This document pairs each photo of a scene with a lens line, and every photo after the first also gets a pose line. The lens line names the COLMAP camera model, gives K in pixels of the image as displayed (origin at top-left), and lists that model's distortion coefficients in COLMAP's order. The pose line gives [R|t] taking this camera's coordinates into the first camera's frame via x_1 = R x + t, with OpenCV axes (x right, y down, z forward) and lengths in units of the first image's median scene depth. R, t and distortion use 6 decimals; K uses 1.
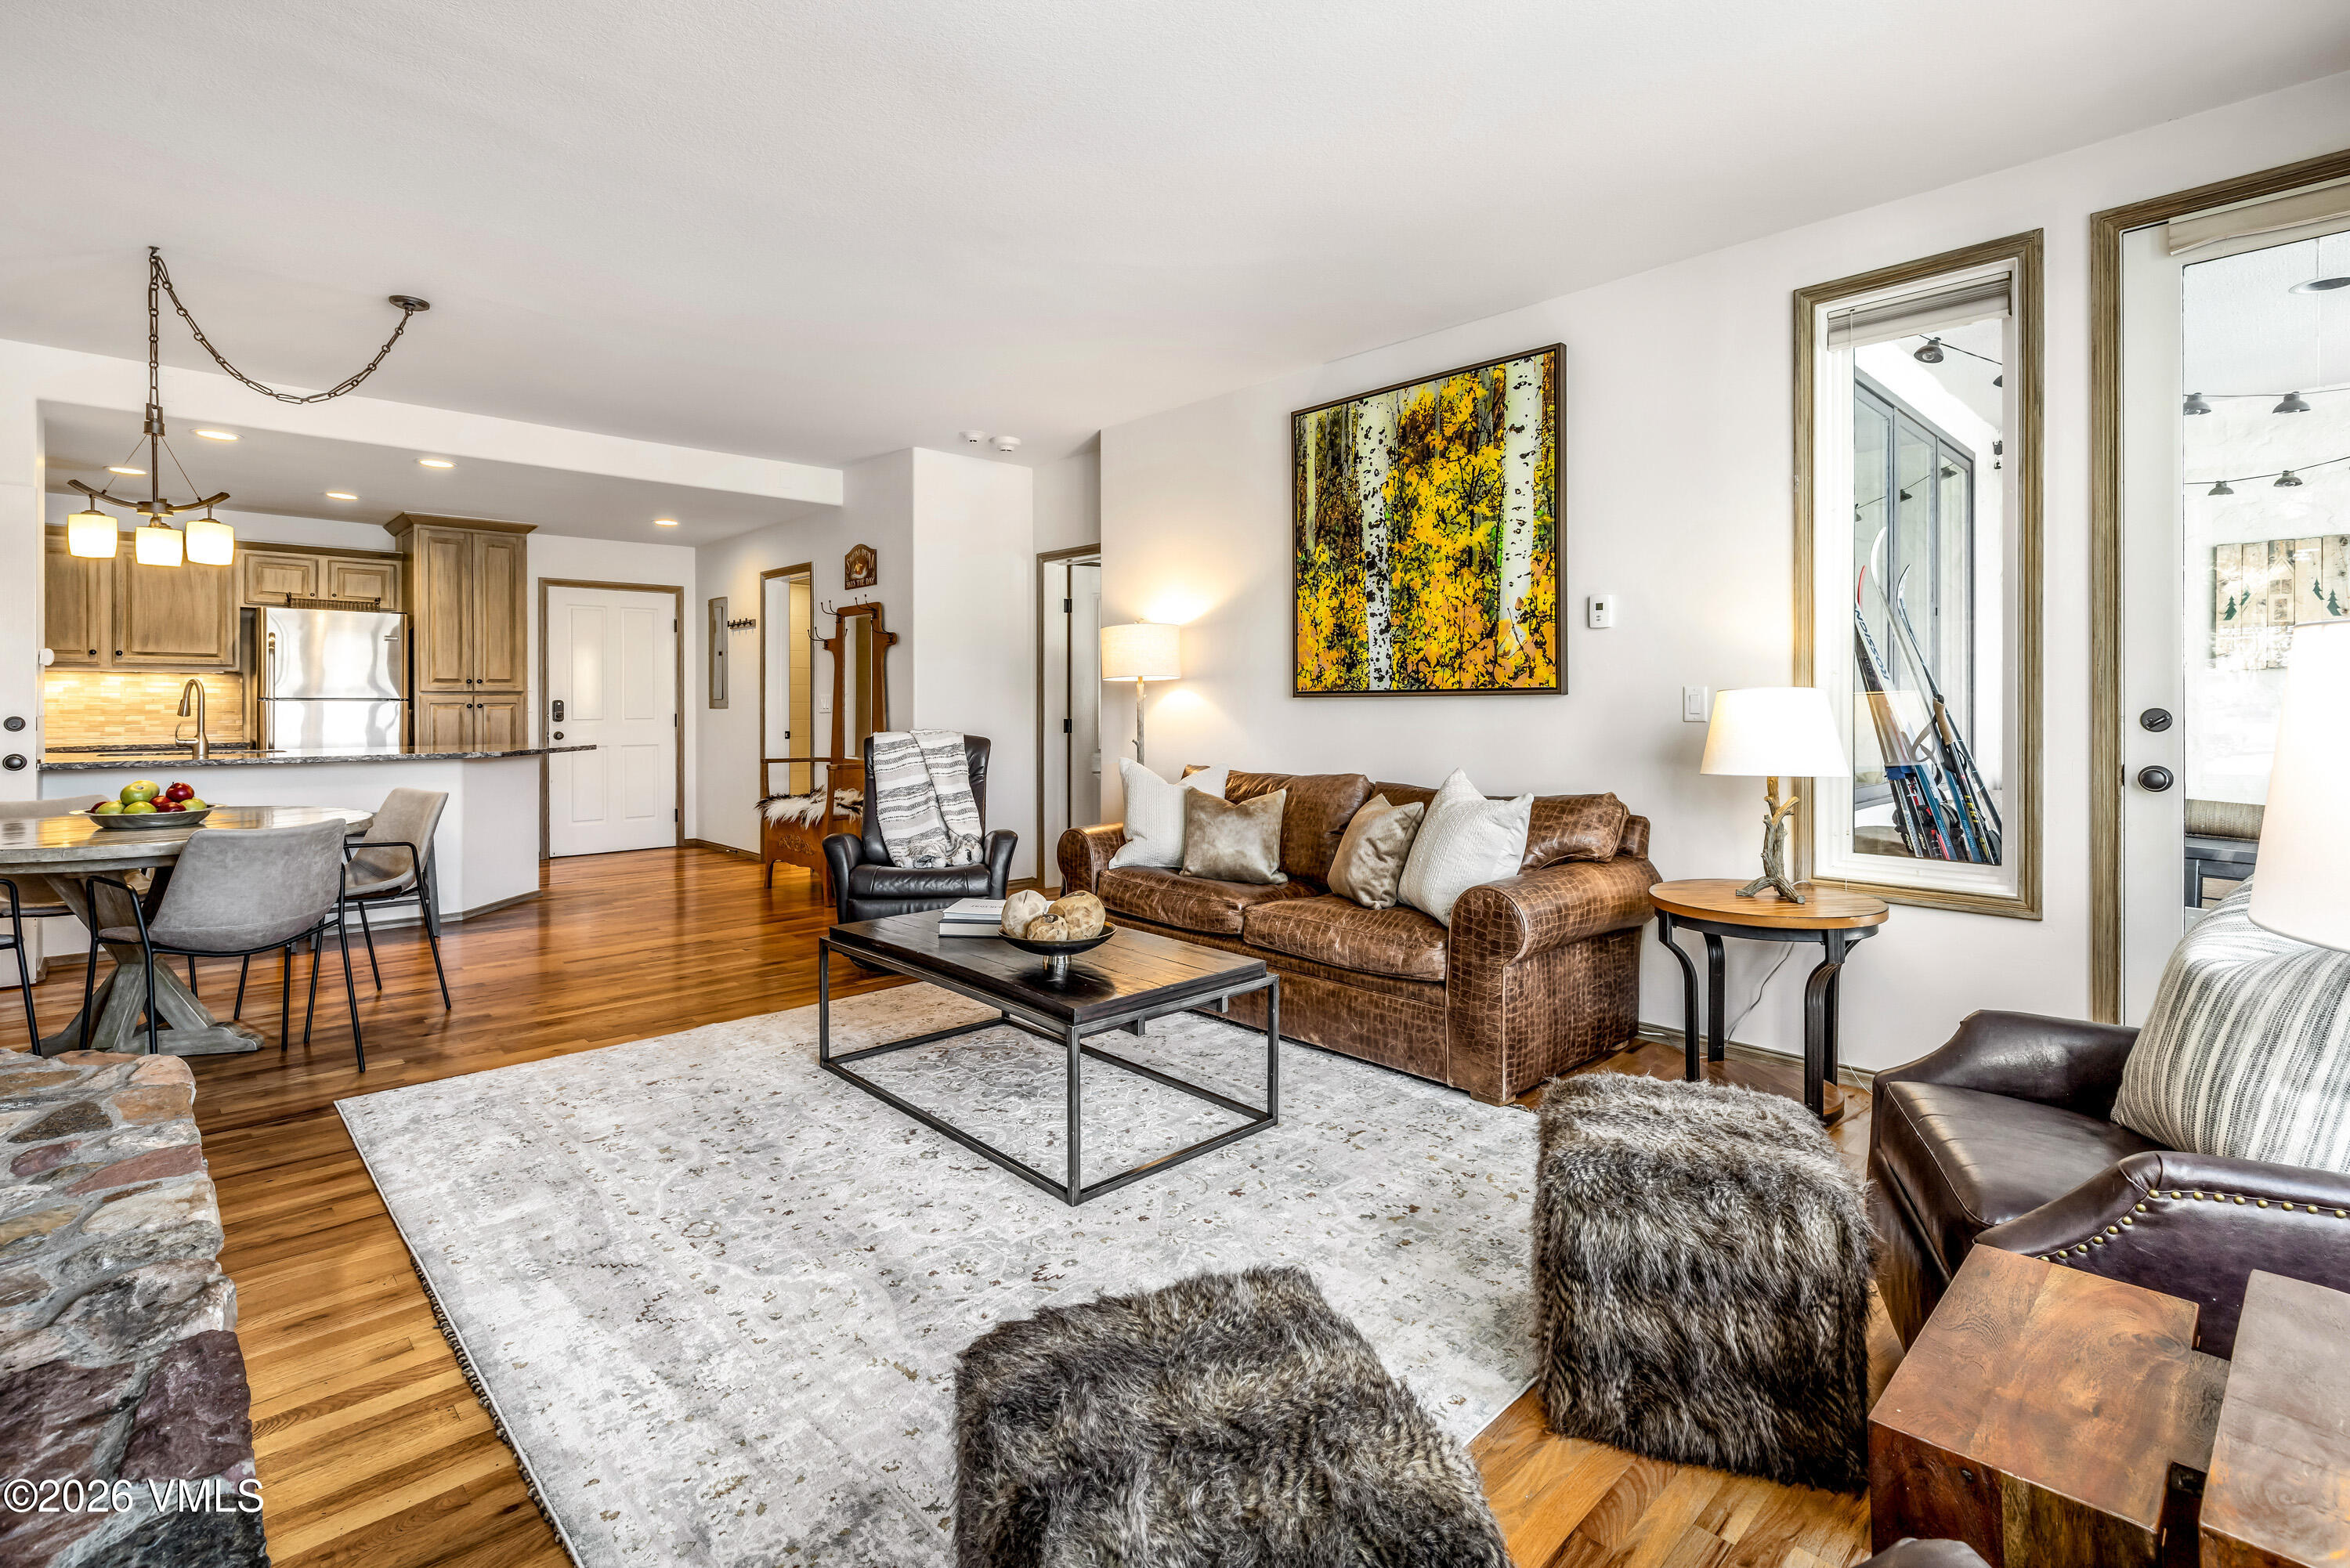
lens RADIAL K [[1084.2, 0, 1158.6], [0, 1084.2, 702.8], [0, 0, 1]] dist [0.003025, 0.000909]
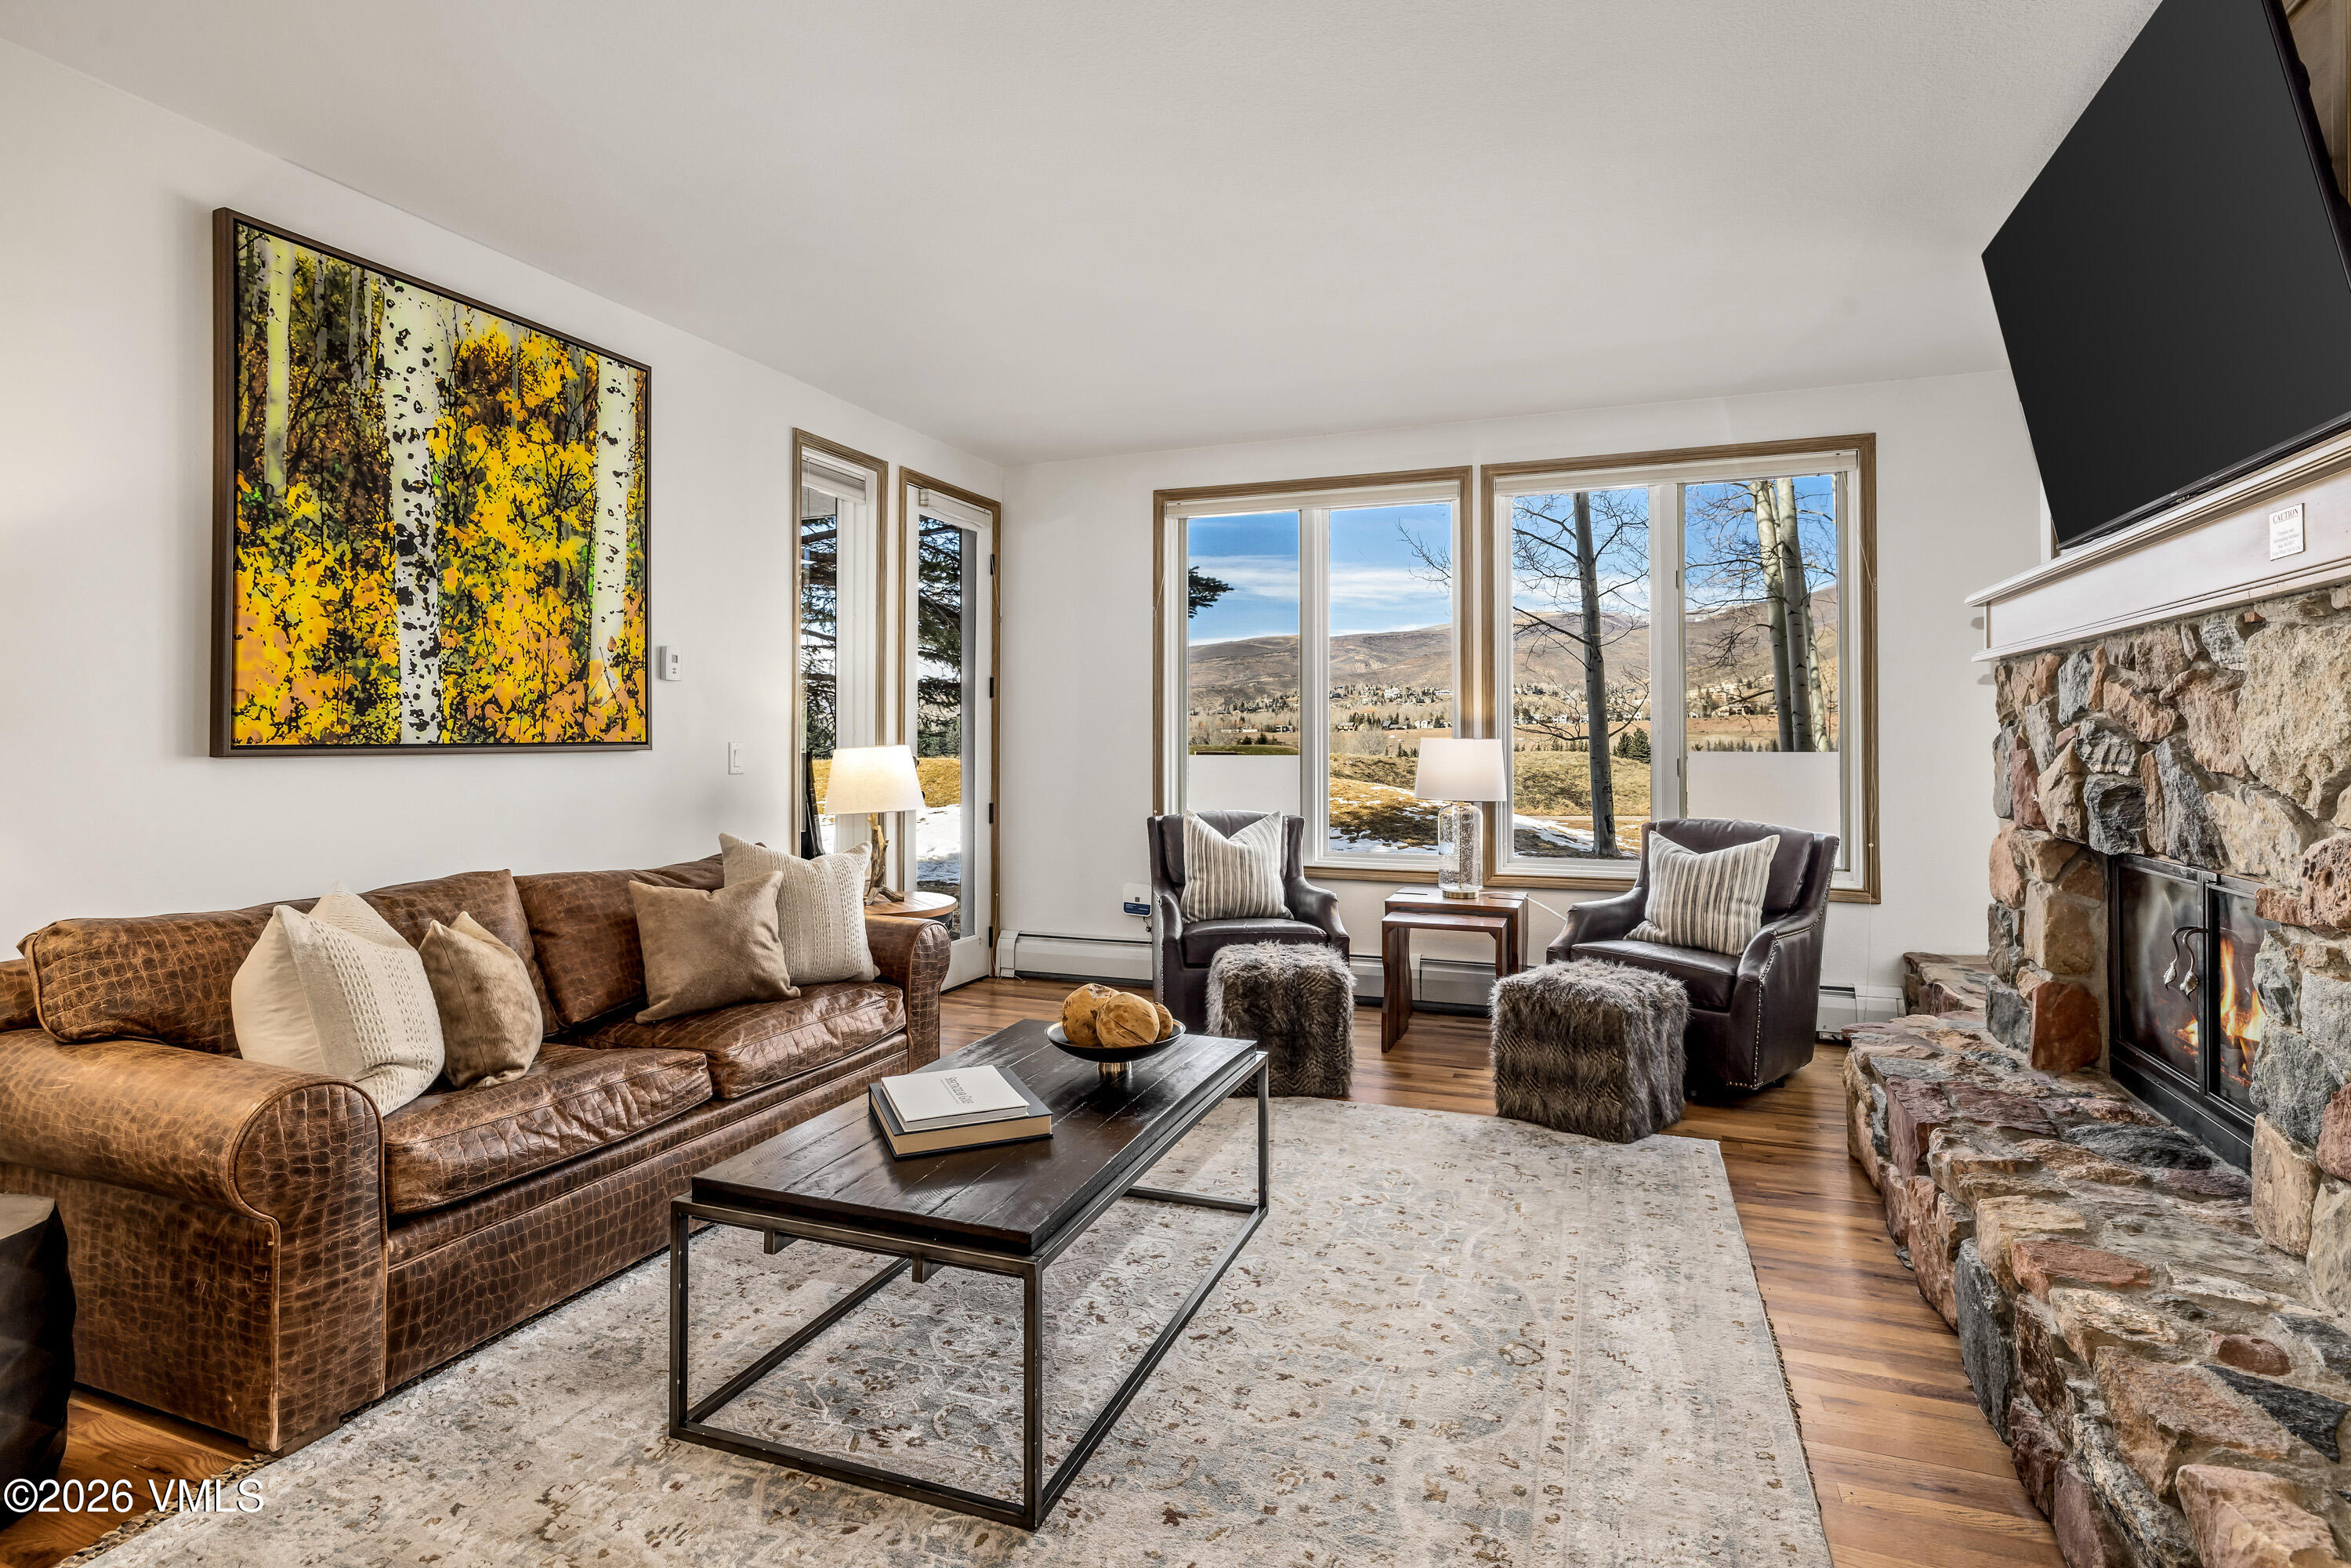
lens RADIAL K [[1190.3, 0, 1179.5], [0, 1190.3, 728.8], [0, 0, 1]] dist [0.001437, -0.001125]
pose [[-0.439154, 0.010366, 0.898352, -0.606959], [0.002504, 0.999944, -0.010314, -0.011560], [-0.898408, -0.002279, -0.439155, 0.865276]]
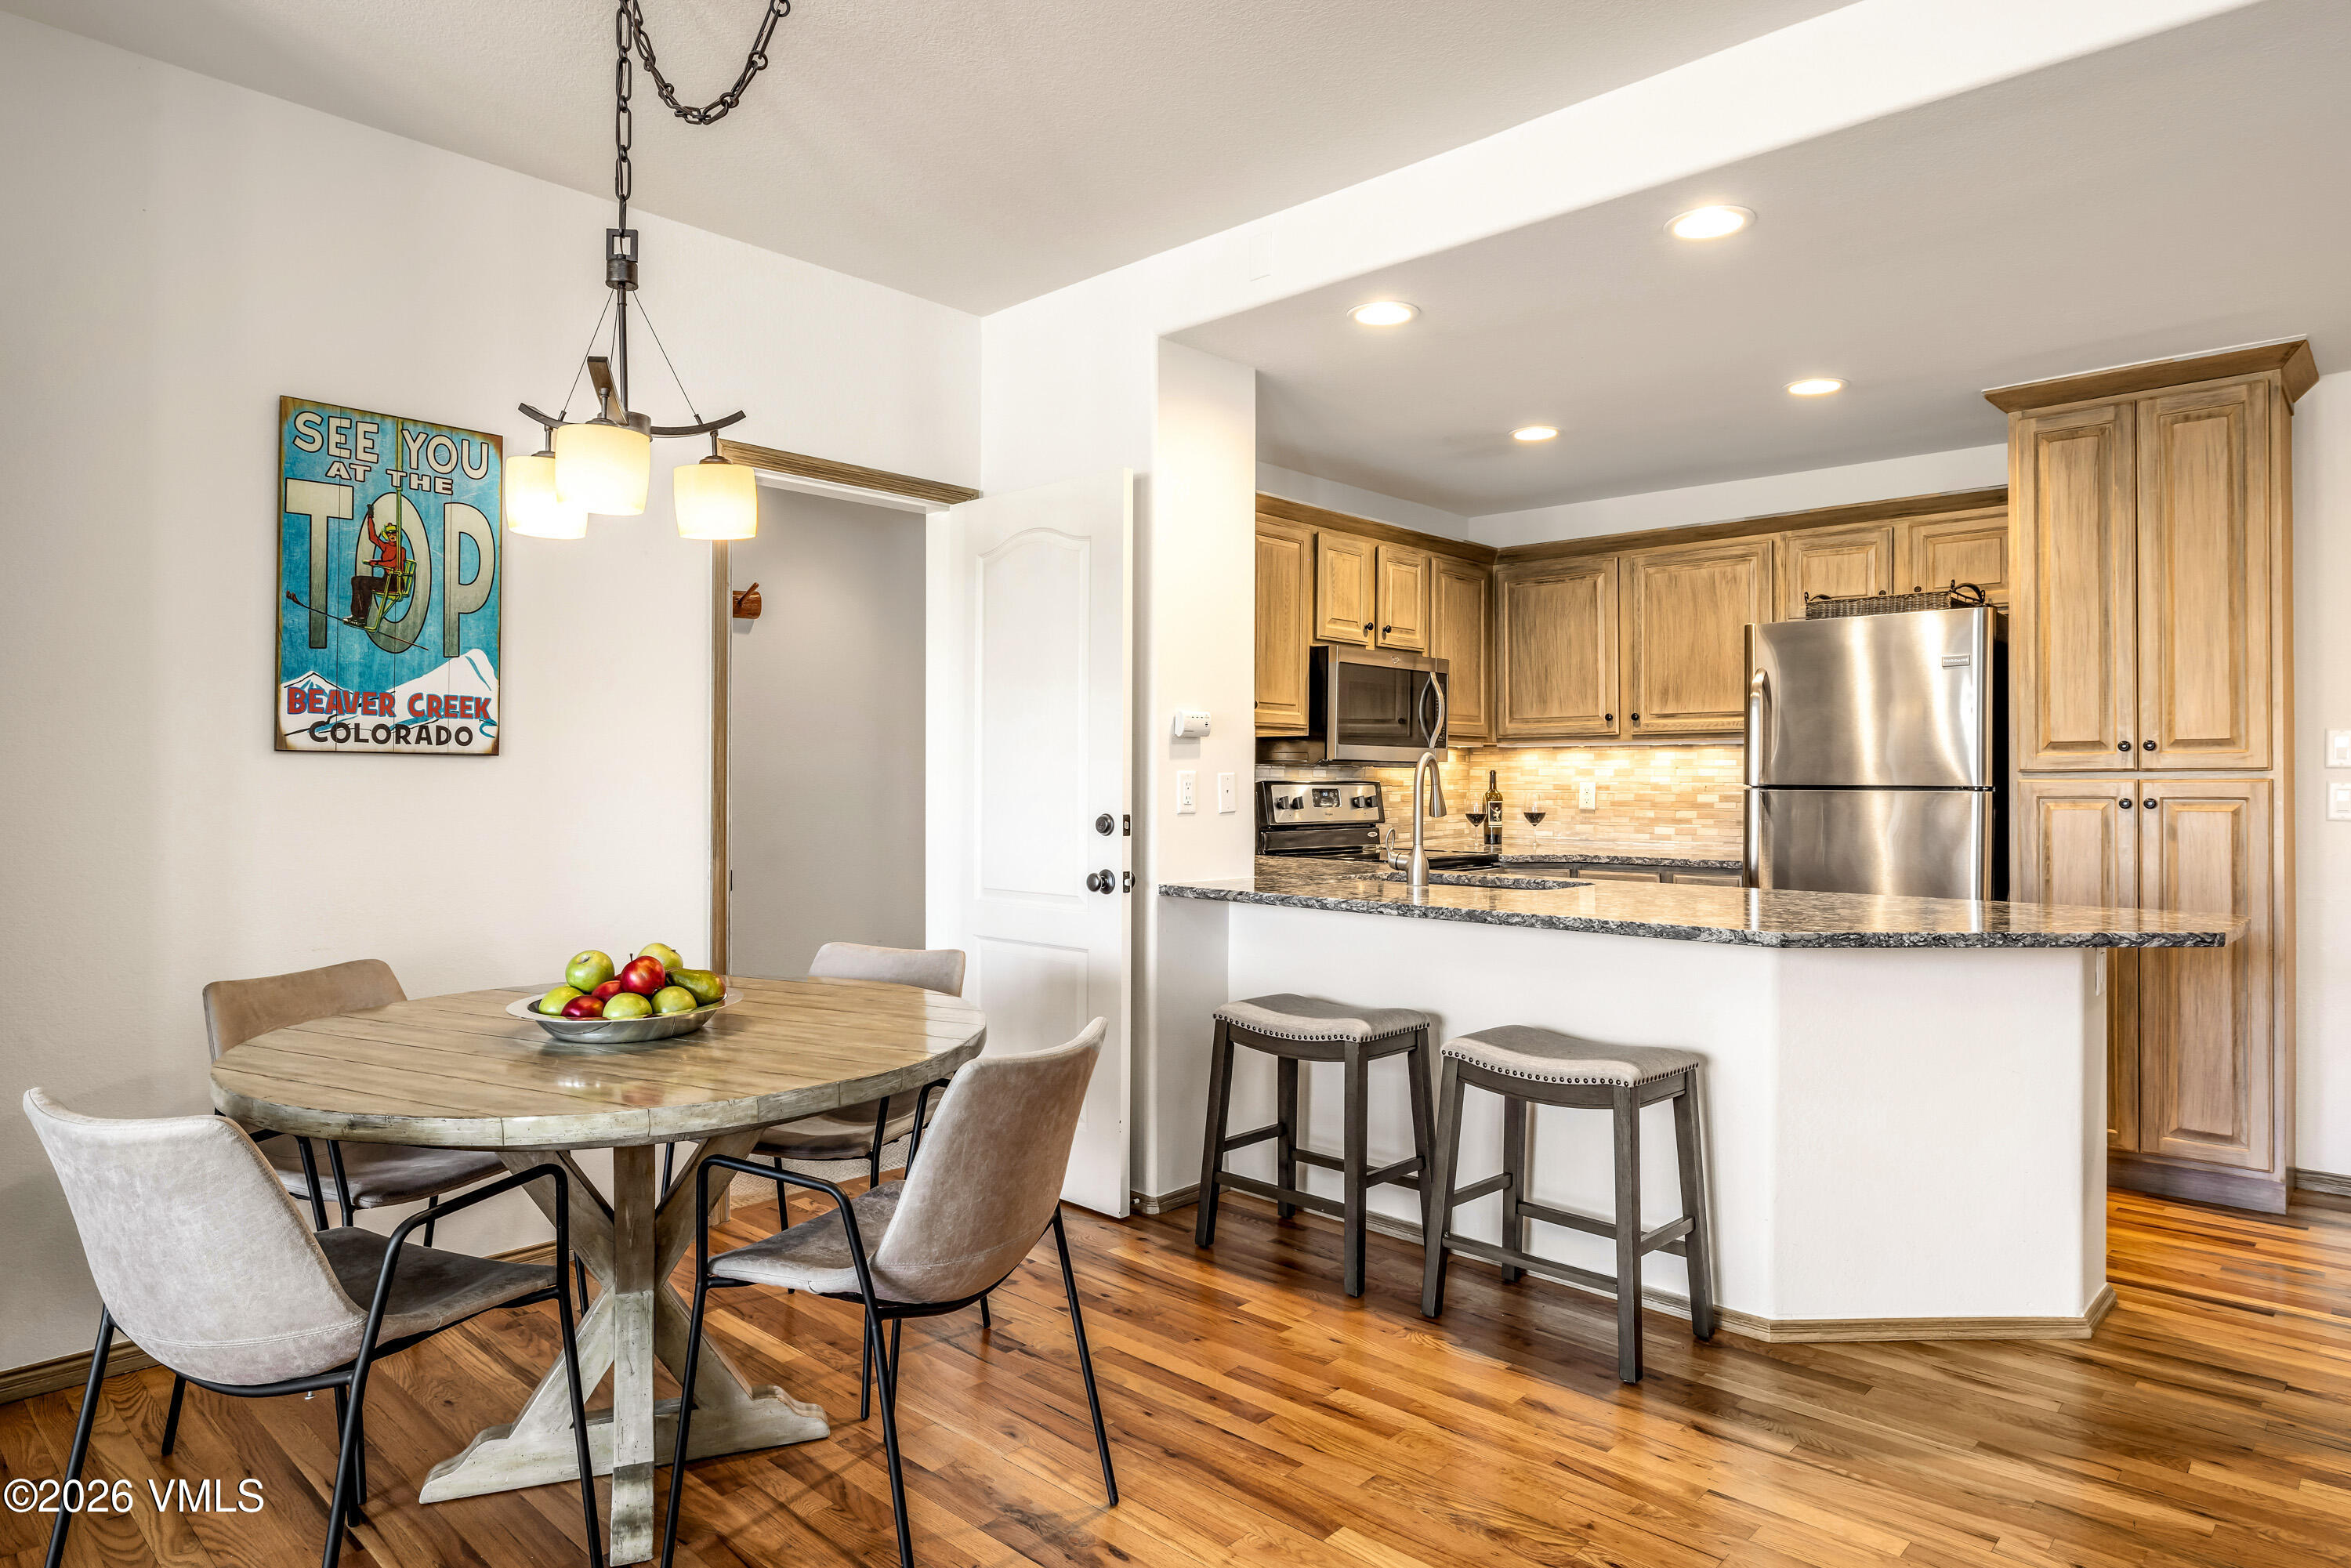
lens RADIAL K [[1364.6, 0, 1176.9], [0, 1364.6, 775.0], [0, 0, 1]] dist [-0.006438, 0.003184]
pose [[0.068123, -0.004862, -0.997665, -0.193617], [-0.003181, 0.999982, -0.005090, -0.006907], [0.997672, 0.003520, 0.068106, 0.928544]]
